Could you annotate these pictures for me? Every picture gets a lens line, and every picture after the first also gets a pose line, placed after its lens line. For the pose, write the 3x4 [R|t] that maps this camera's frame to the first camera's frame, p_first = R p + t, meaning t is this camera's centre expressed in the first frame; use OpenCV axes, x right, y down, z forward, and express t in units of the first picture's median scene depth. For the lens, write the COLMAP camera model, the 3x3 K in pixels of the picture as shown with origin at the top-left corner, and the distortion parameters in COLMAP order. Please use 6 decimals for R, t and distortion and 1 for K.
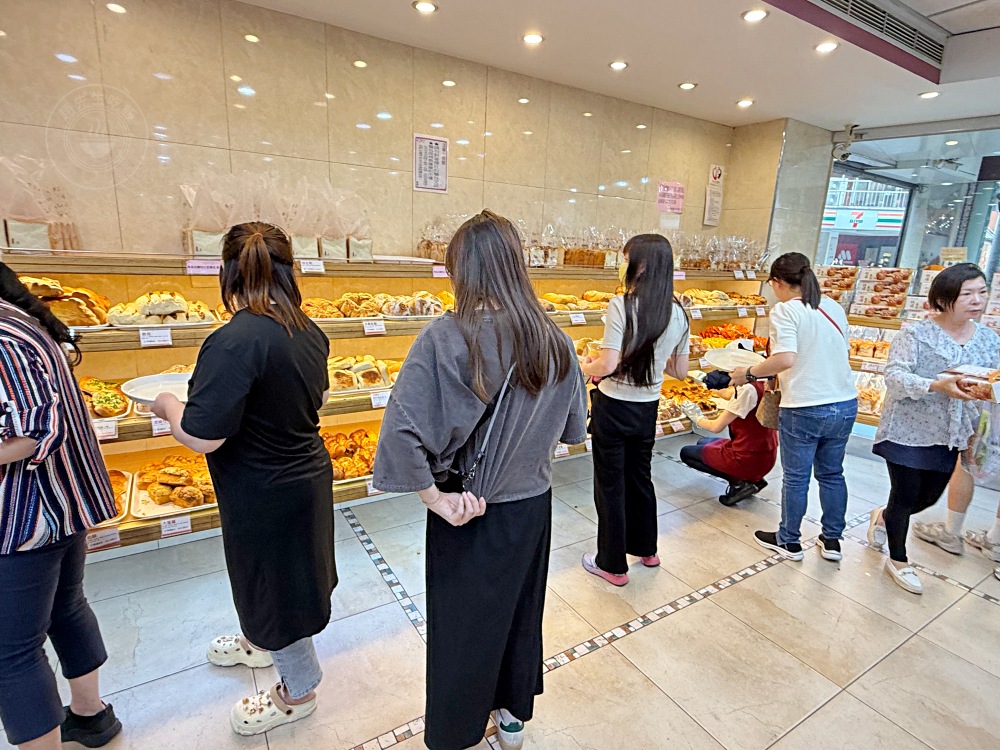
lens RADIAL K [[524.8, 0, 498.2], [0, 524.8, 374.4], [0, 0, 1]] dist [-0.008192, 0.002613]
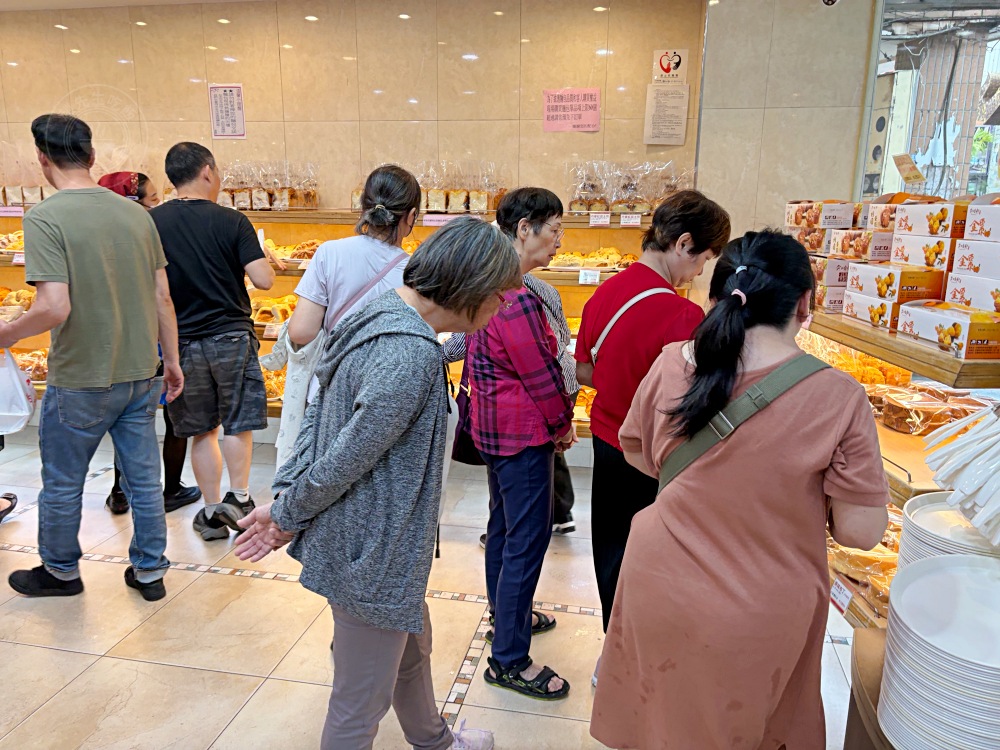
lens RADIAL K [[759.0, 0, 506.6], [0, 759.0, 376.1], [0, 0, 1]] dist [0.039841, -0.046742]
pose [[0.736654, 0.121749, -0.665220, 1.190498], [-0.135775, 0.990258, 0.030883, -0.010686], [0.662499, 0.067570, 0.746009, 0.258640]]
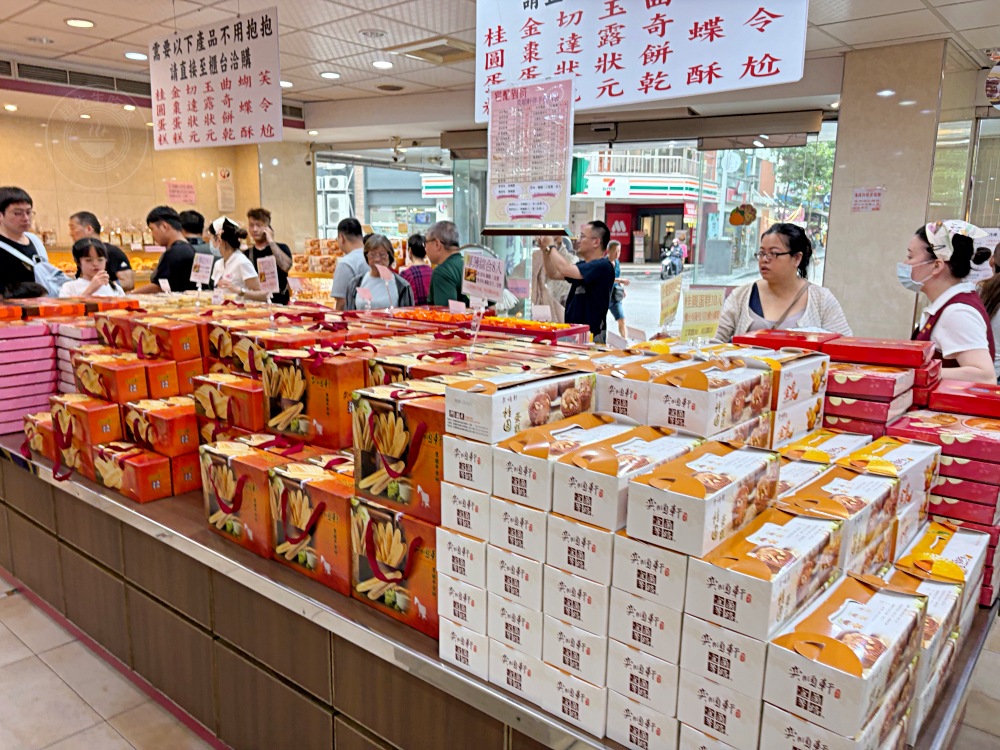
lens RADIAL K [[759.0, 0, 493.8], [0, 759.0, 376.2], [0, 0, 1]] dist [0.039841, -0.046742]
pose [[0.949763, -0.080739, 0.302377, 0.558556], [0.091791, 0.995524, -0.022495, 0.310642], [-0.299207, 0.049120, 0.952923, -1.346948]]
